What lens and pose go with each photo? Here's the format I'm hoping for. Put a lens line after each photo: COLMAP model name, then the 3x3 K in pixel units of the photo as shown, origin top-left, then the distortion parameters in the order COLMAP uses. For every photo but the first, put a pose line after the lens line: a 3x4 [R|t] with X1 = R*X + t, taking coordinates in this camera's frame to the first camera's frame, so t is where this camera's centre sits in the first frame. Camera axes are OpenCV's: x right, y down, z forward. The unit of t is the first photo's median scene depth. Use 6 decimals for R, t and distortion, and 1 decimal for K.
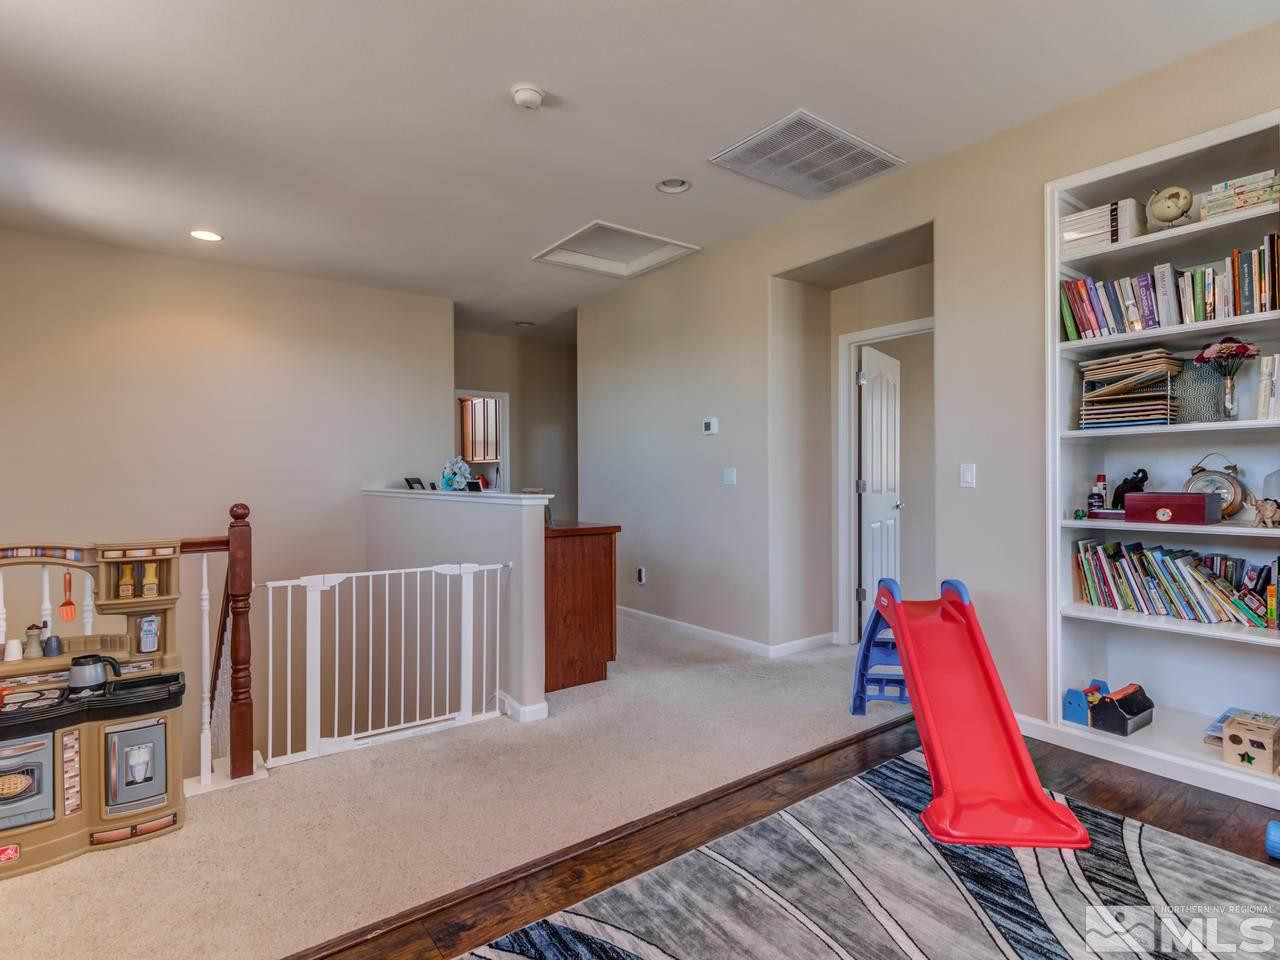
lens RADIAL K [[657.9, 0, 639.8], [0, 657.9, 478.3], [0, 0, 1]] dist [0.011575, -0.006199]
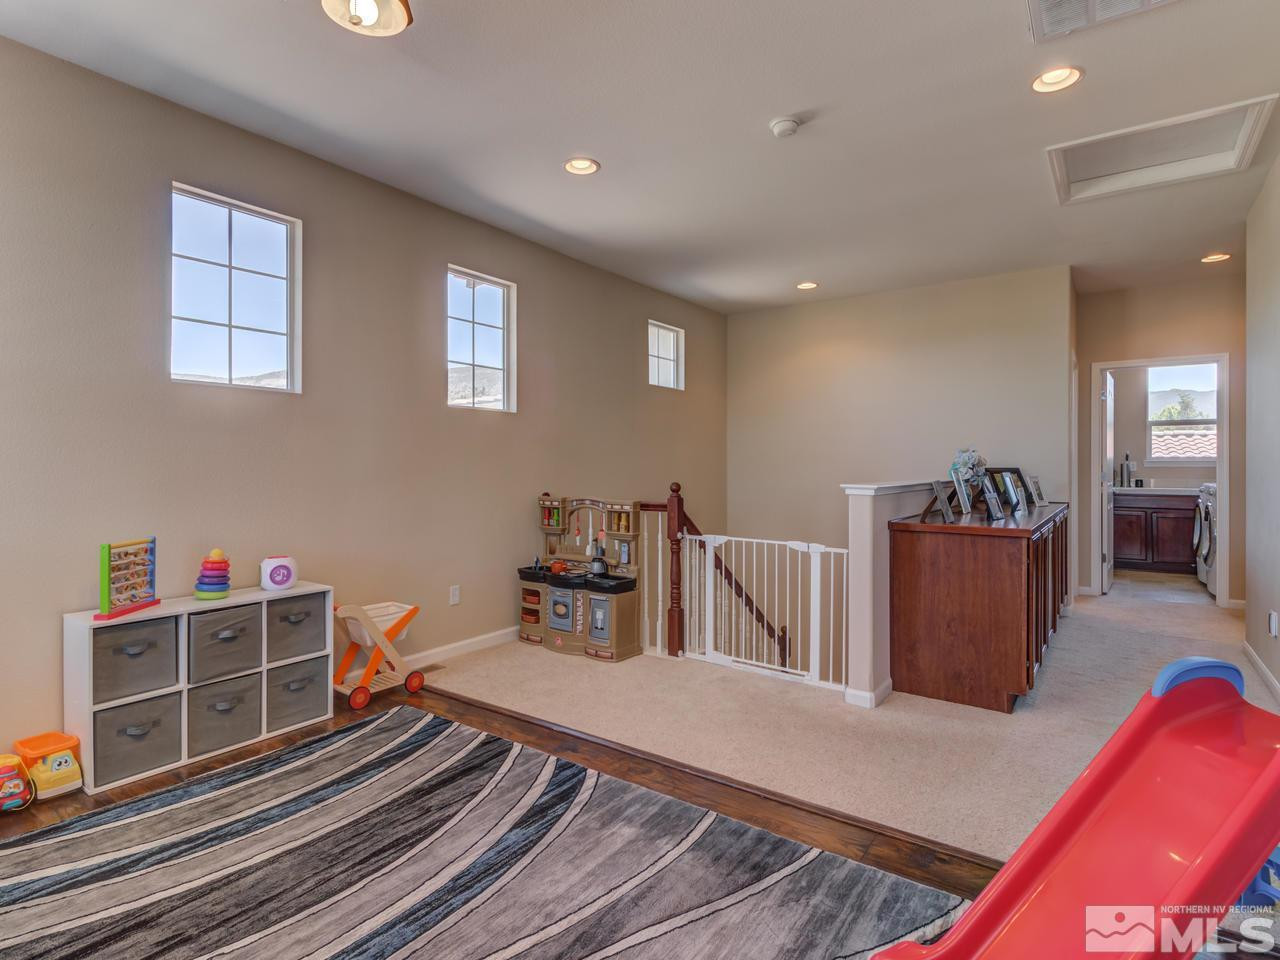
lens RADIAL K [[657.9, 0, 640.3], [0, 657.9, 471.0], [0, 0, 1]] dist [0.011575, -0.006199]
pose [[0.307188, 0.012754, -0.951563, 0.835078], [-0.008024, 0.999909, 0.010812, -0.004987], [0.951615, 0.004314, 0.307263, 0.432769]]
